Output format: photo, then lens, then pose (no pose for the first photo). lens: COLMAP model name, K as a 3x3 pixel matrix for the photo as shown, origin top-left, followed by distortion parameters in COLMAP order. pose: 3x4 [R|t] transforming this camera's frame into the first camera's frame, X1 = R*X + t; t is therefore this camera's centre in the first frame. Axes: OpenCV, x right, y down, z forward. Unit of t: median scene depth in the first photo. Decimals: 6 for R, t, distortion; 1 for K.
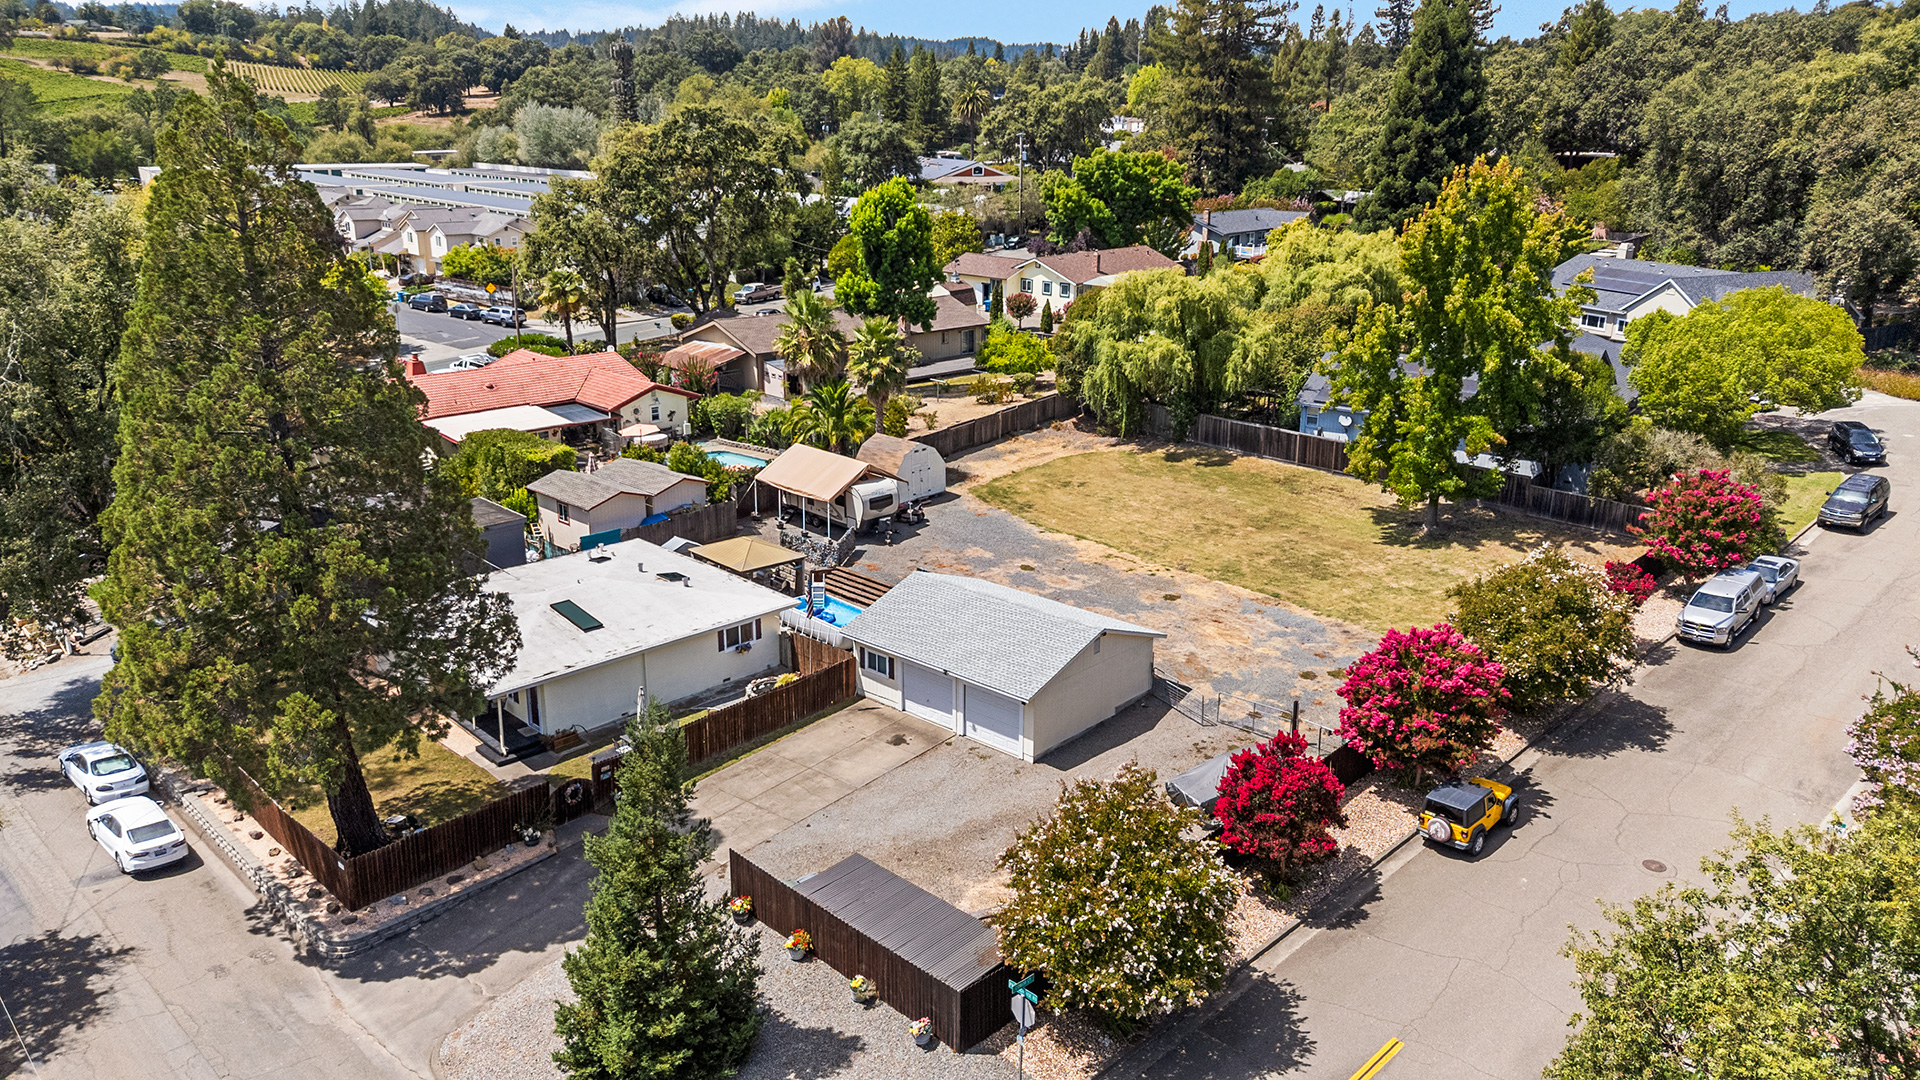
lens RADIAL K [[1413.9, 0, 964.0], [0, 1413.9, 448.2], [0, 0, 1]] dist [0.058616, -0.046438]
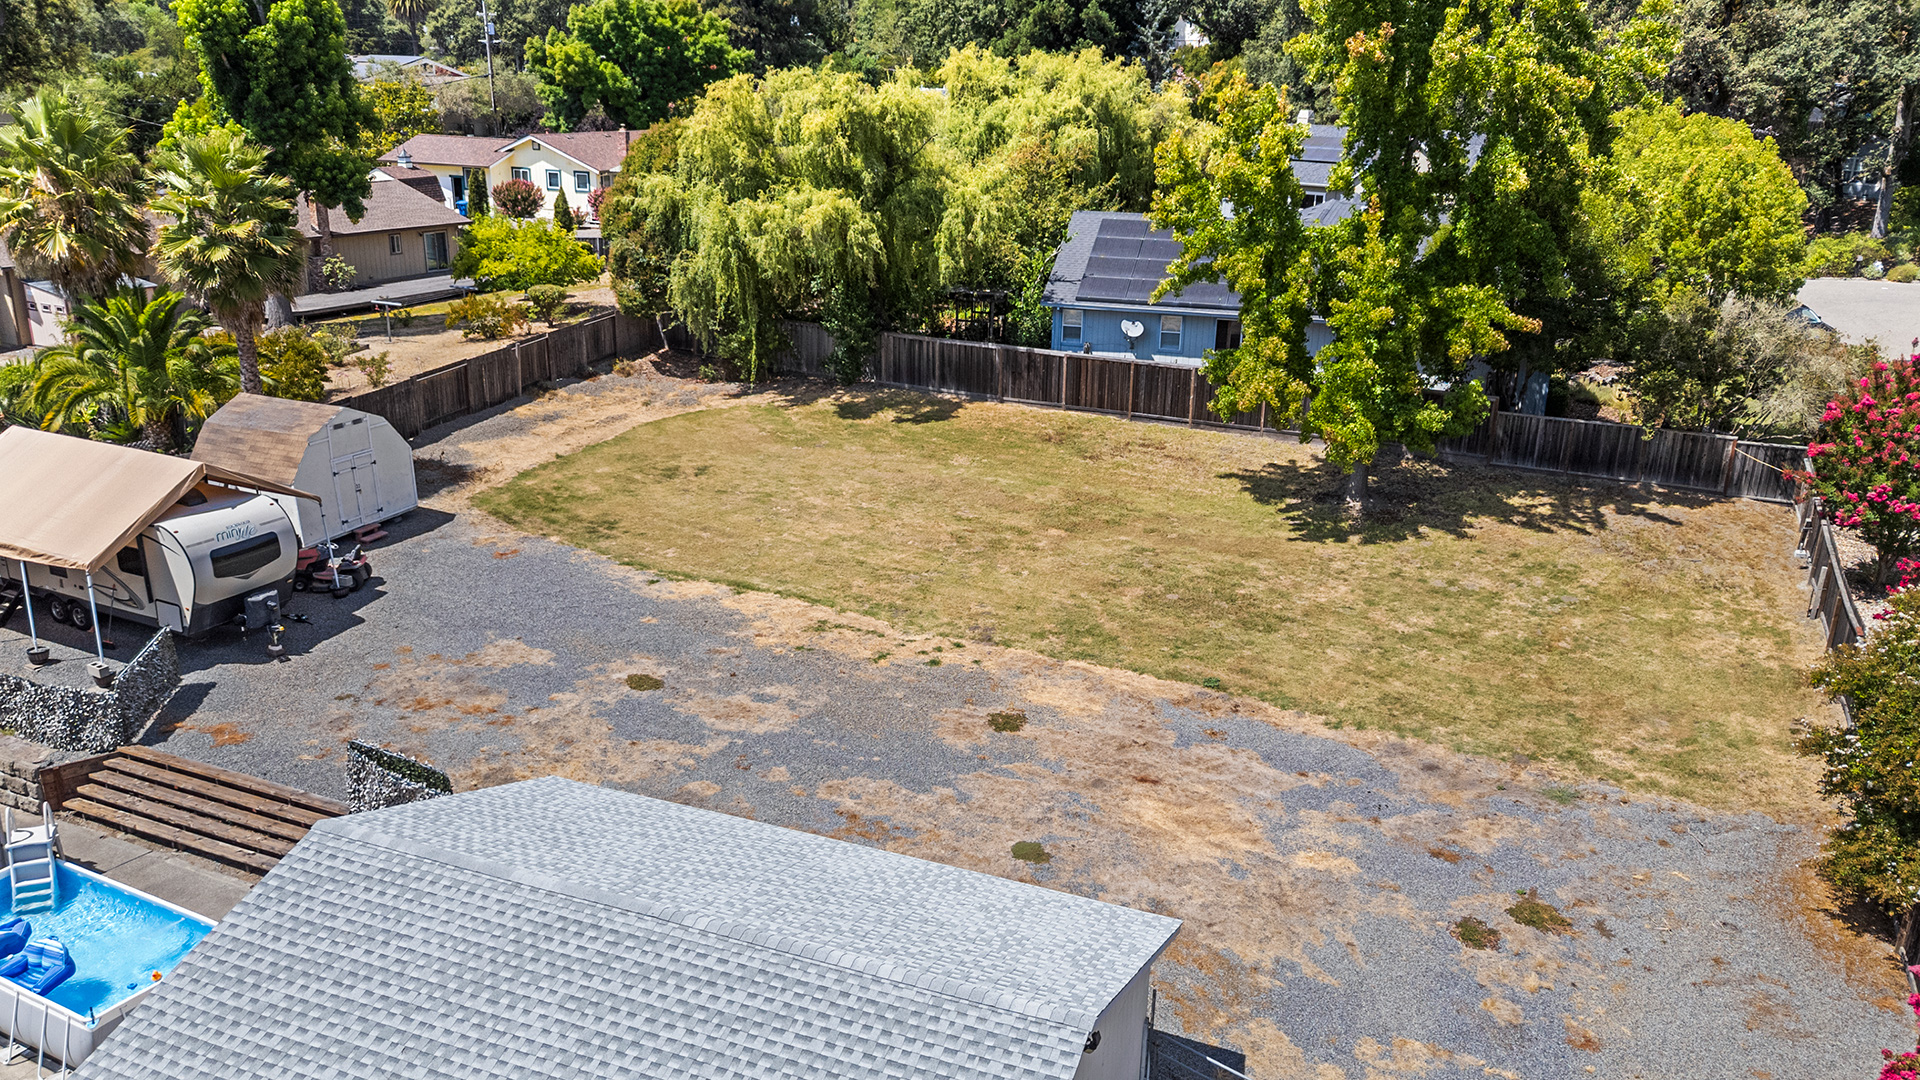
lens RADIAL K [[1417.6, 0, 968.0], [0, 1417.6, 544.4], [0, 0, 1]] dist [0.065186, -0.074800]
pose [[0.937061, -0.095333, 0.335900, -0.002446], [0.065562, 0.992934, 0.098908, 0.006864], [-0.342955, -0.070660, 0.936690, 0.454766]]
